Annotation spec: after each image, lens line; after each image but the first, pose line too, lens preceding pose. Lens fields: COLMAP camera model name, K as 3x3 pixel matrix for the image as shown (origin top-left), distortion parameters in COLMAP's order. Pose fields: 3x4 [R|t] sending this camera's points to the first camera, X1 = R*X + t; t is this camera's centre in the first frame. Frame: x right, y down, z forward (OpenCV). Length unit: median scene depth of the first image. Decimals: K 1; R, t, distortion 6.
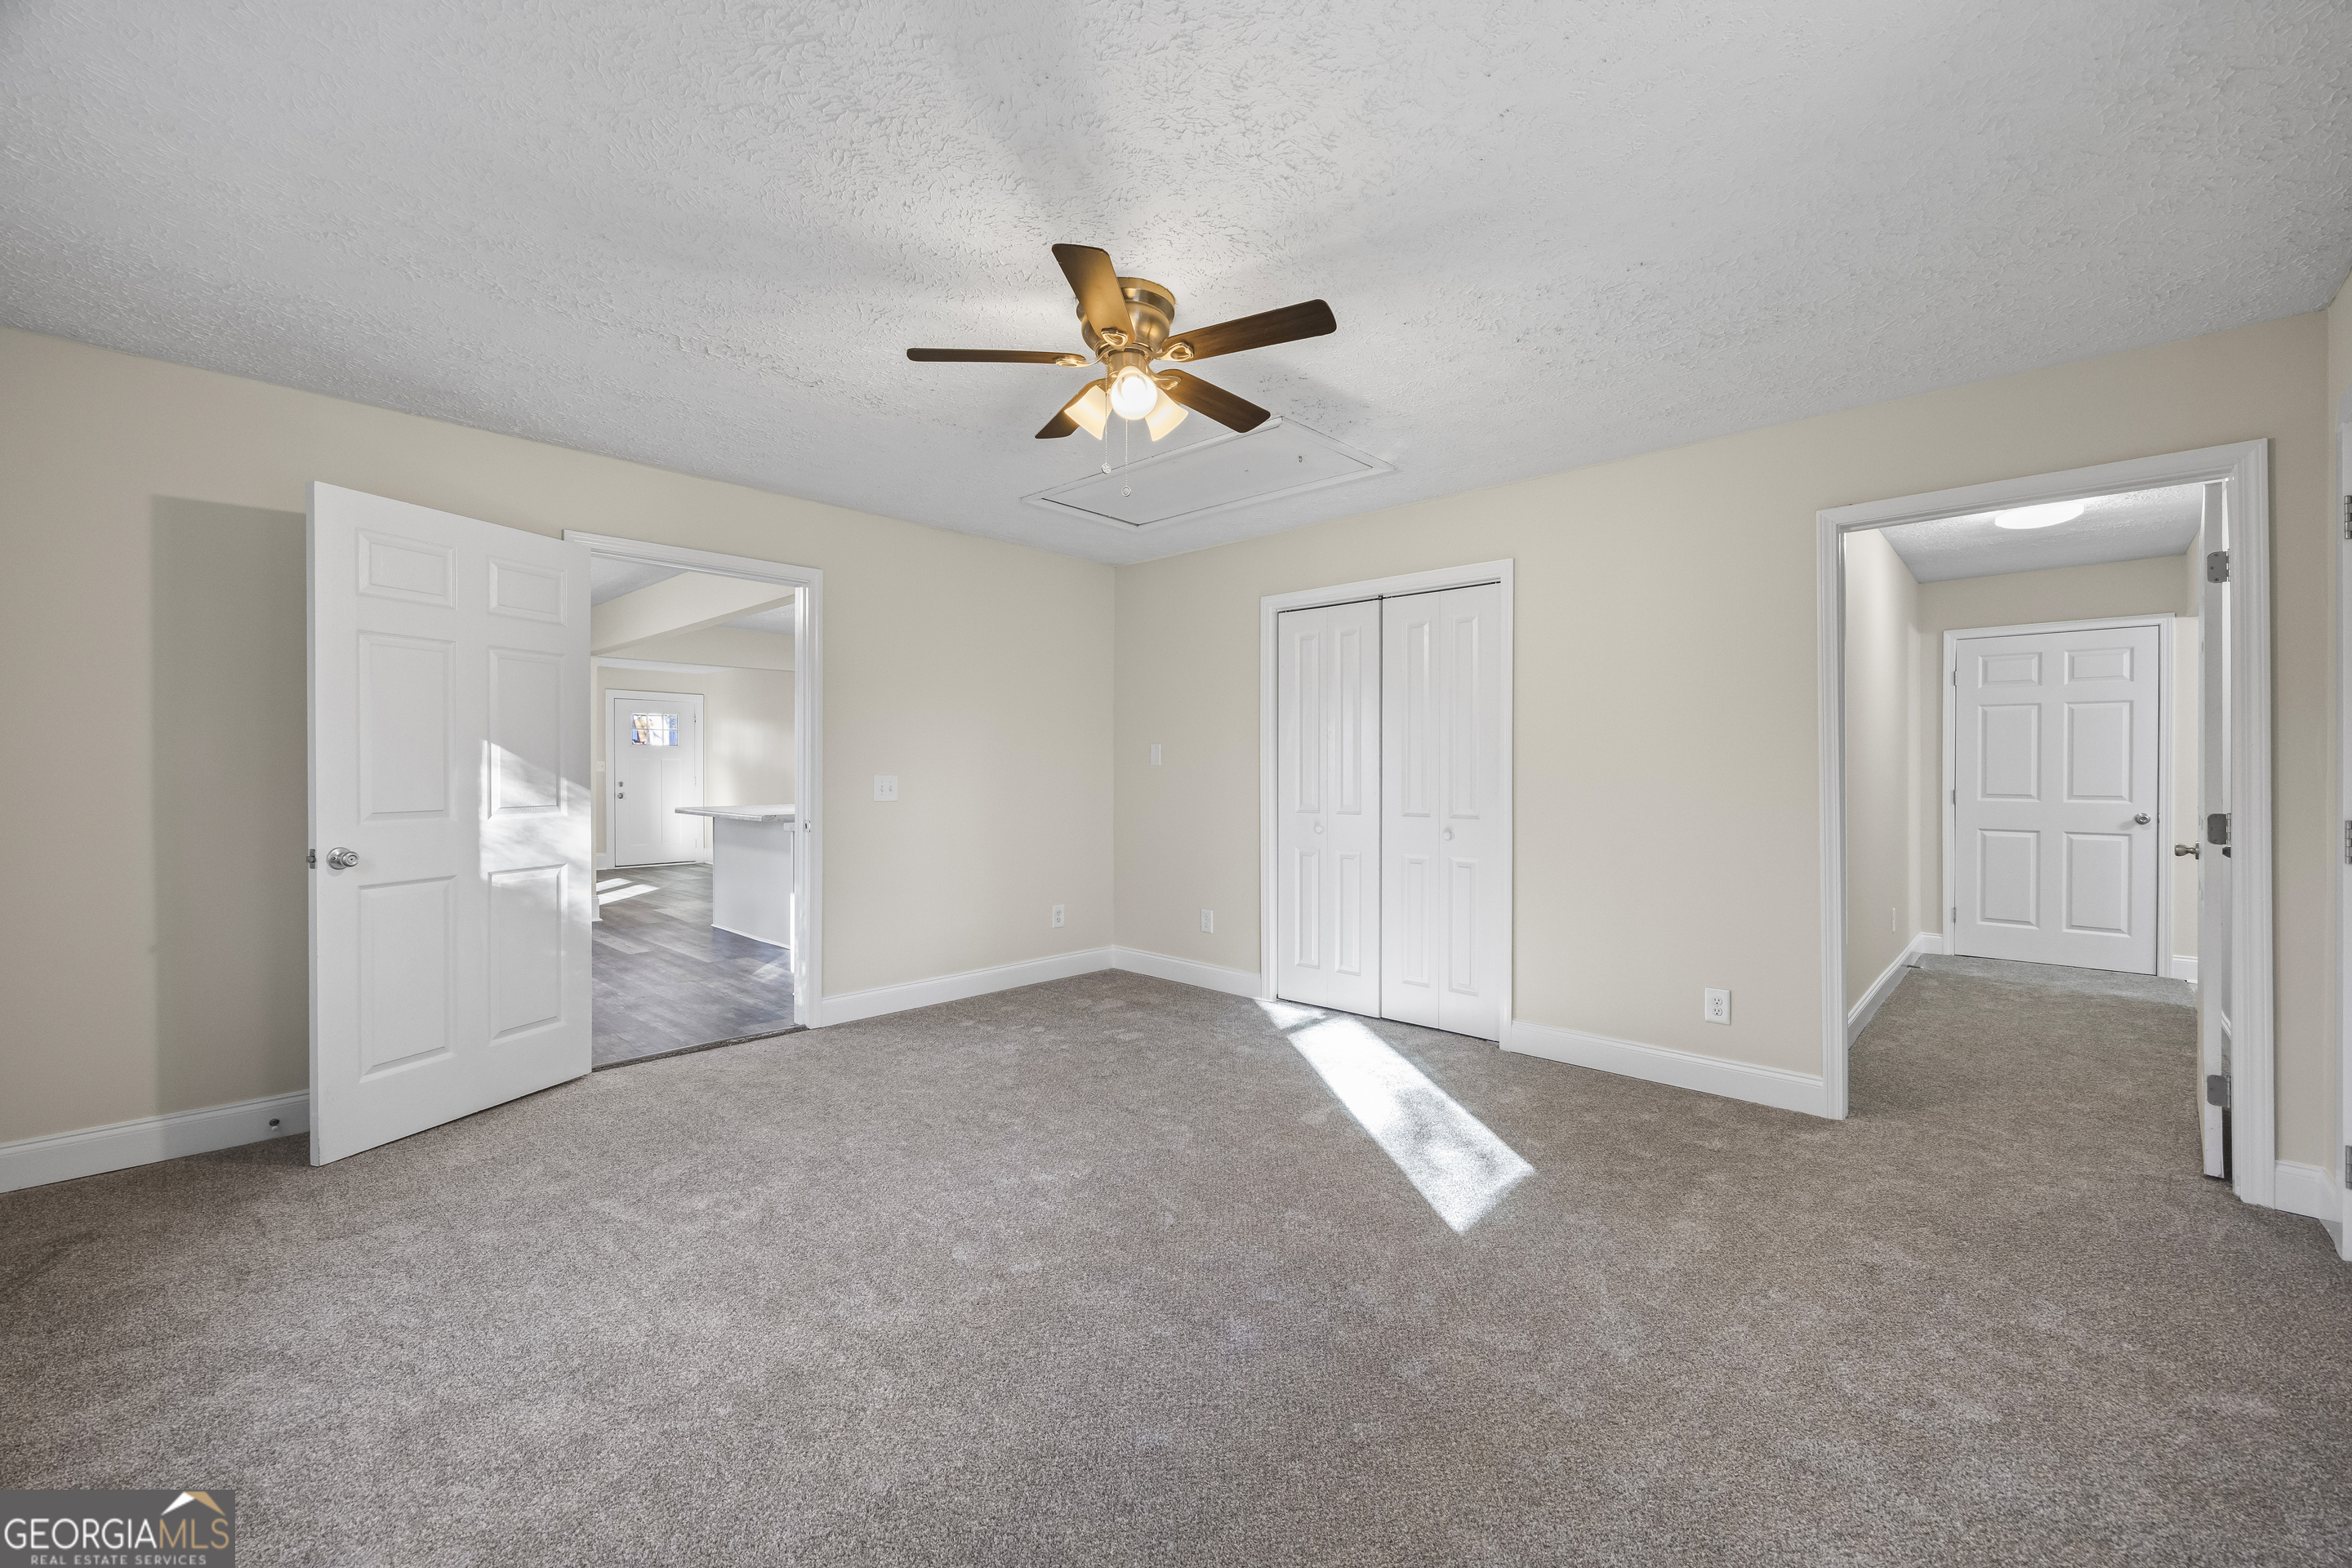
lens RADIAL K [[944.8, 0, 1183.0], [0, 944.8, 783.0], [0, 0, 1]] dist [-0.003101, -0.000402]
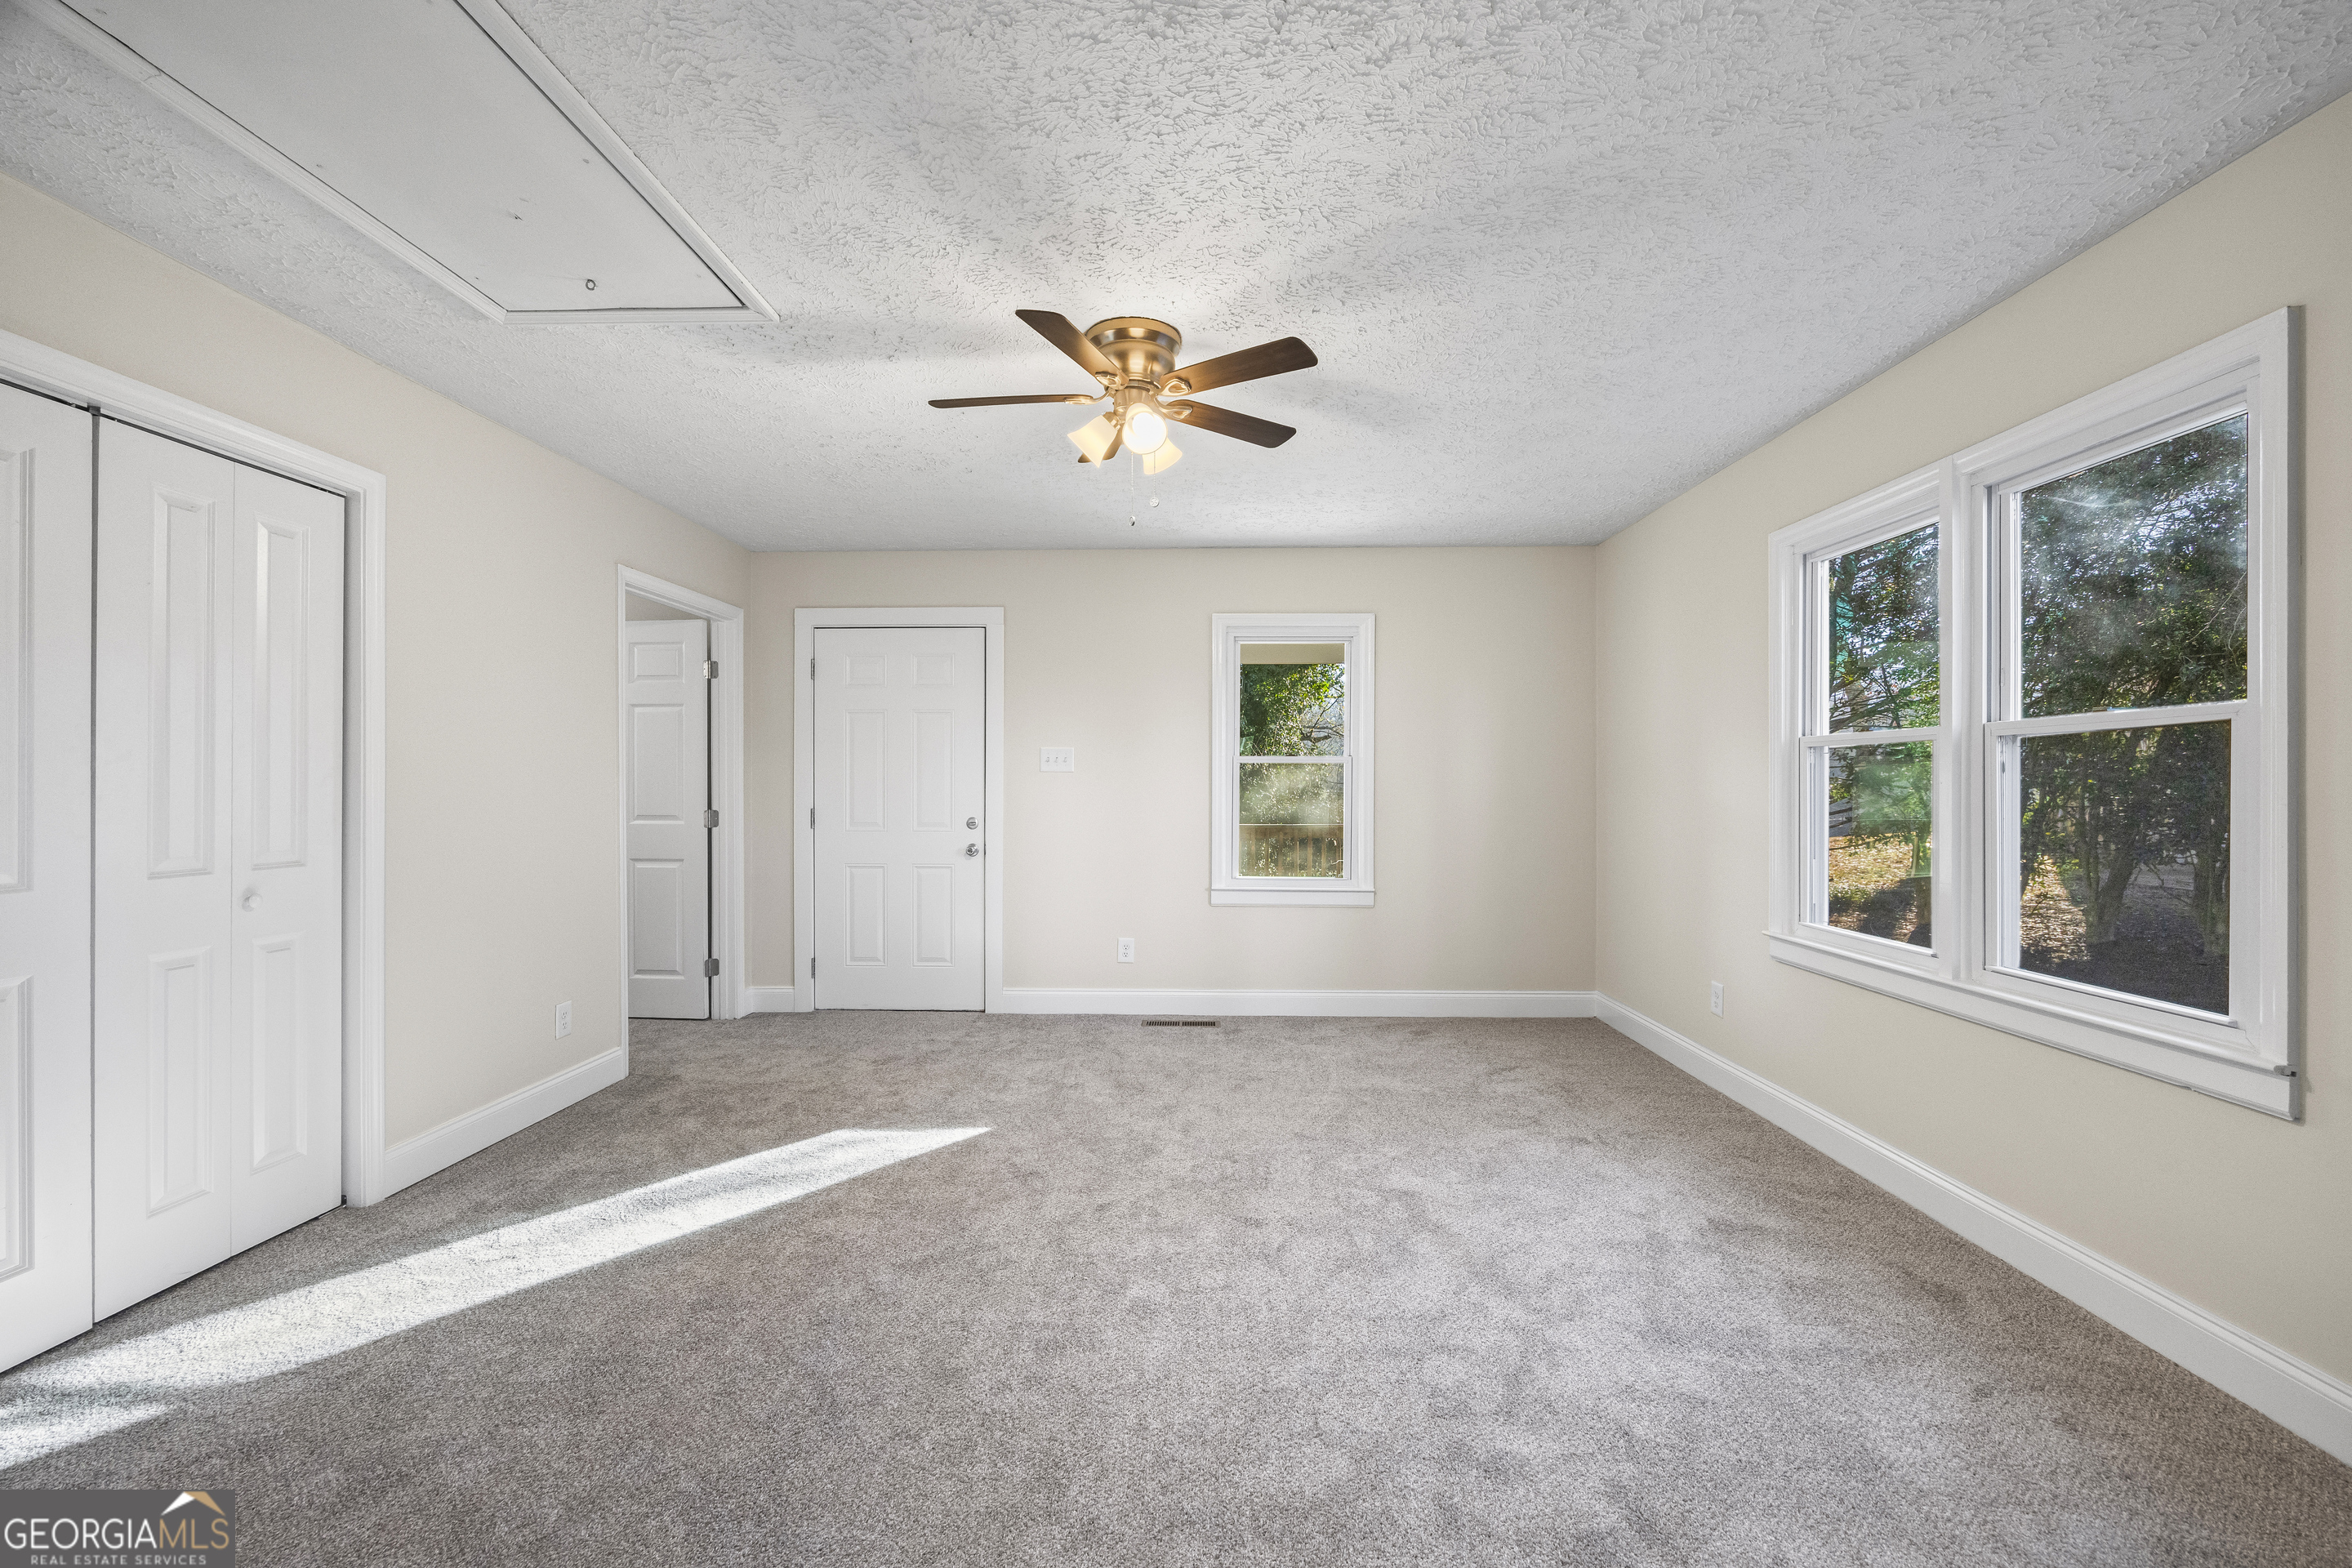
lens RADIAL K [[948.7, 0, 1174.8], [0, 948.7, 789.4], [0, 0, 1]] dist [-0.005606, 0.000360]
pose [[-0.663629, -0.004054, 0.748051, -0.549737], [0.008790, 0.999874, 0.013217, -0.015217], [-0.748010, 0.015346, -0.663510, 1.040316]]
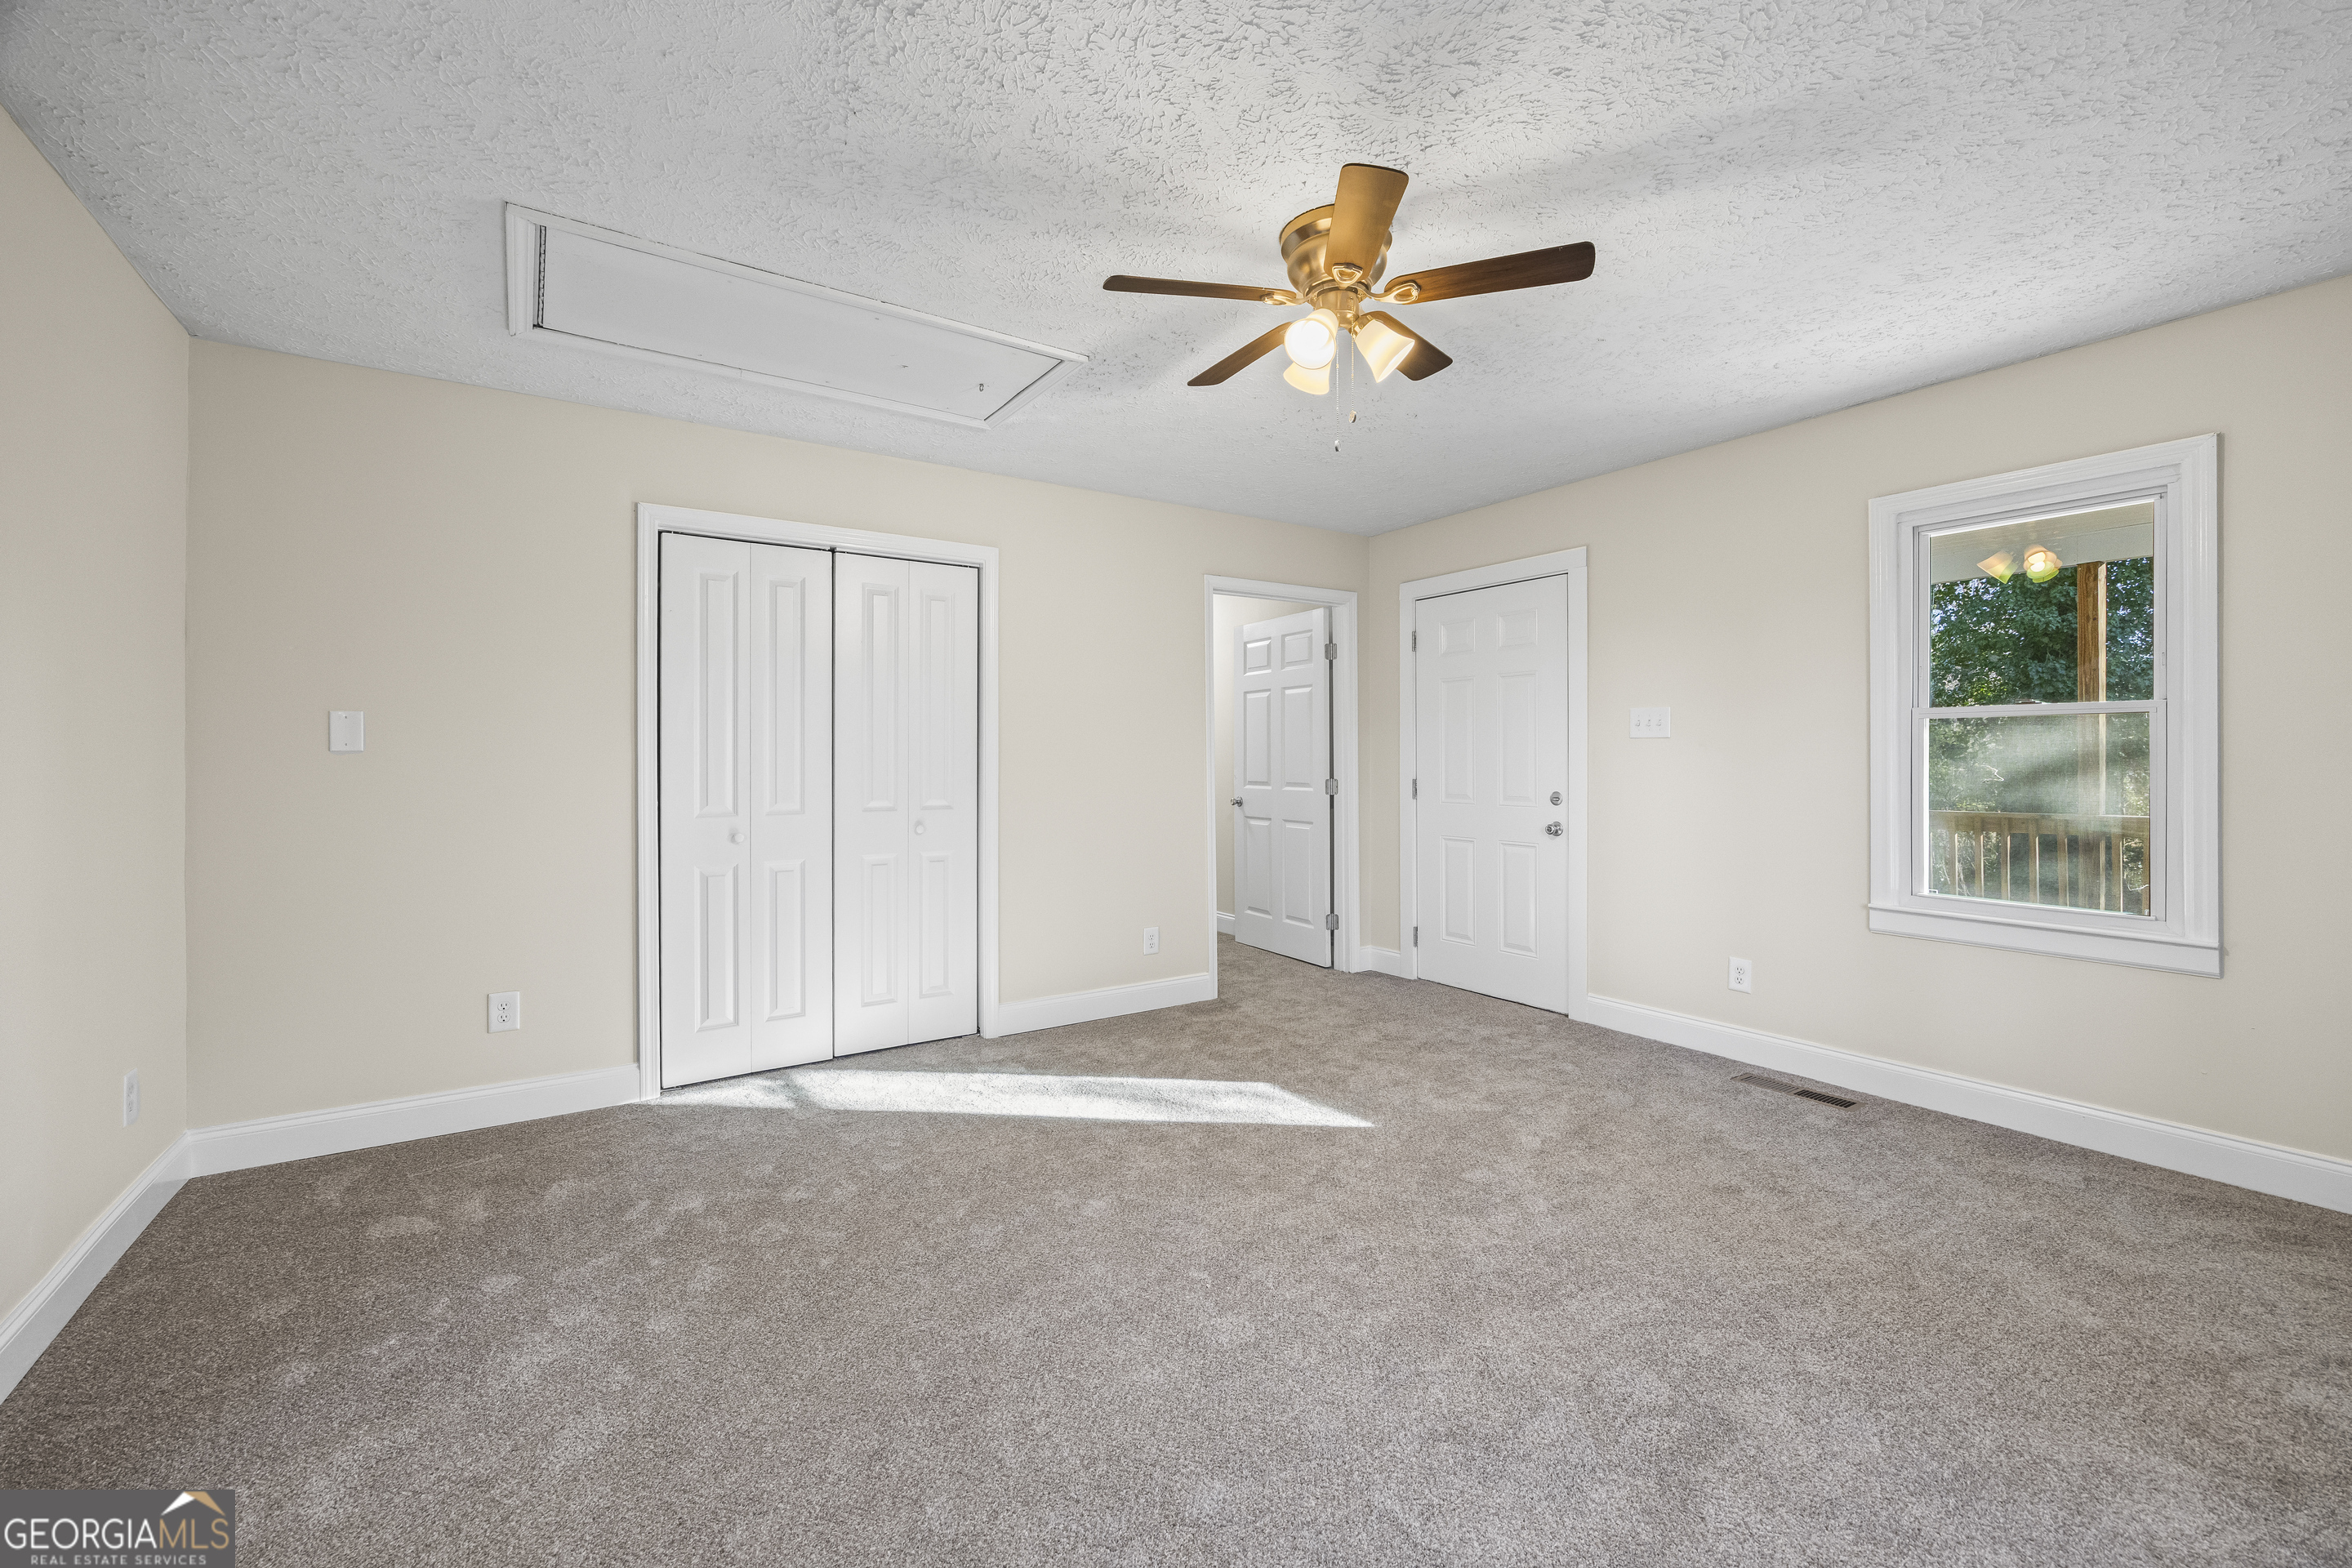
lens RADIAL K [[953.8, 0, 1165.0], [0, 953.8, 760.0], [0, 0, 1]] dist [-0.006752, 0.000335]
pose [[0.229266, -0.003162, 0.973359, -0.611733], [0.016111, 0.999870, -0.000546, -0.007618], [-0.973230, 0.015807, 0.229287, 0.599670]]
